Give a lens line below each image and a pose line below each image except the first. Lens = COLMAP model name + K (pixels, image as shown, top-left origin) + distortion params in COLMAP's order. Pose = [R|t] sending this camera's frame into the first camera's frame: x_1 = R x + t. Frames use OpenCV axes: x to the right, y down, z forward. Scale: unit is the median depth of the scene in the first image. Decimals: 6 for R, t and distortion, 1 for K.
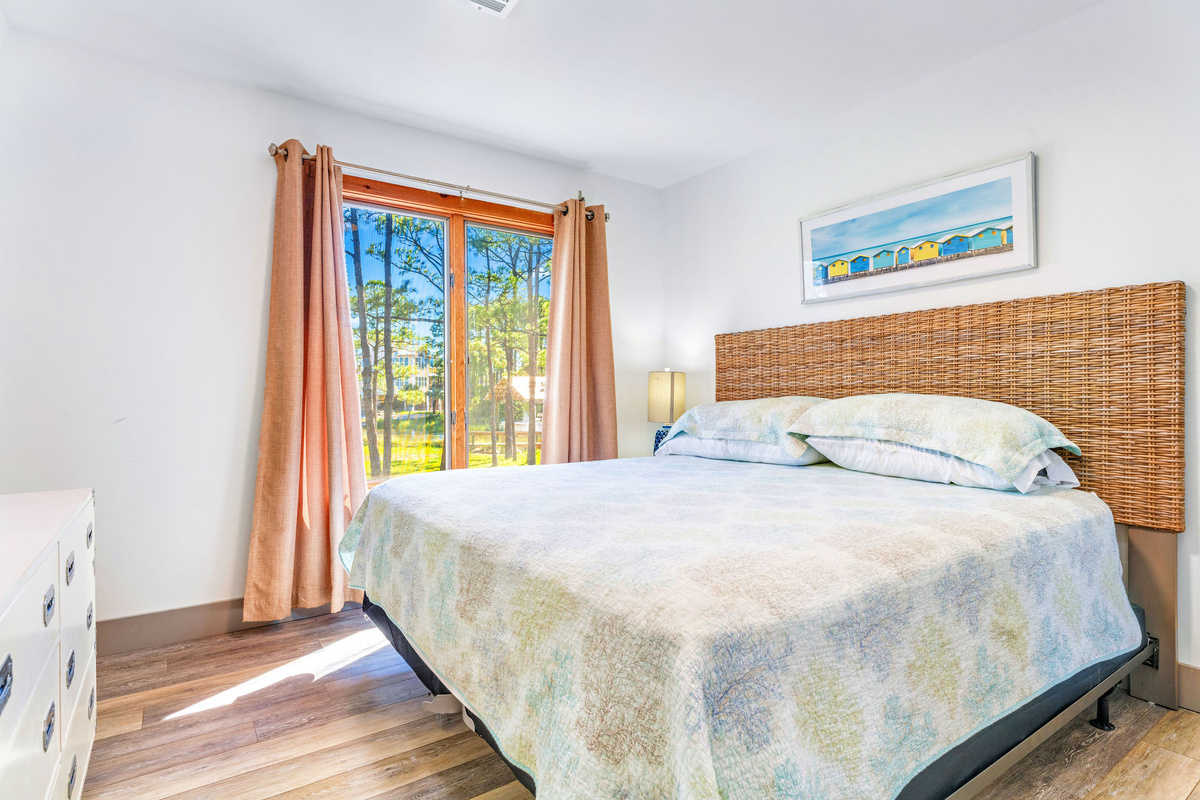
lens RADIAL K [[607.4, 0, 585.4], [0, 607.4, 398.9], [0, 0, 1]] dist [-0.000876, -0.000043]
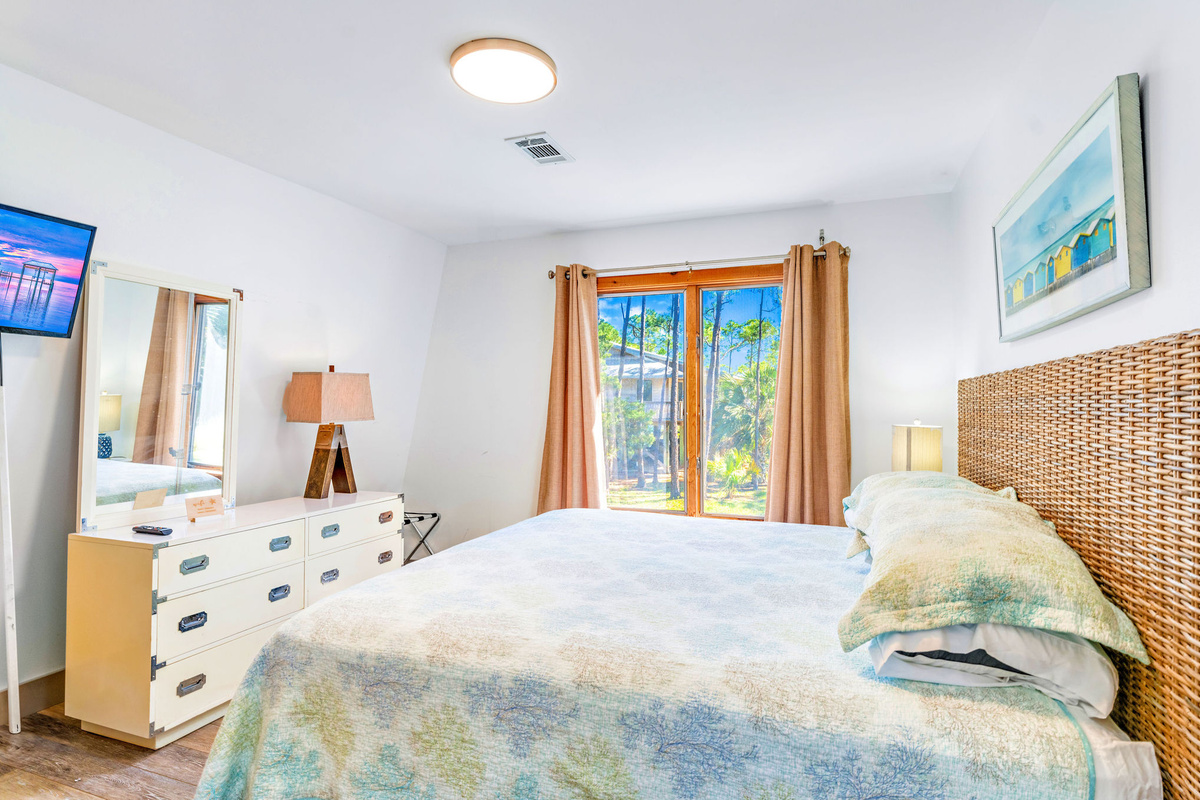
lens RADIAL K [[607.4, 0, 585.4], [0, 607.4, 398.9], [0, 0, 1]] dist [-0.000876, -0.000043]
pose [[0.567770, -0.011167, -0.823112, 0.796467], [-0.007578, 0.999795, -0.018792, -0.093714], [0.823153, 0.016907, 0.567569, 0.270019]]
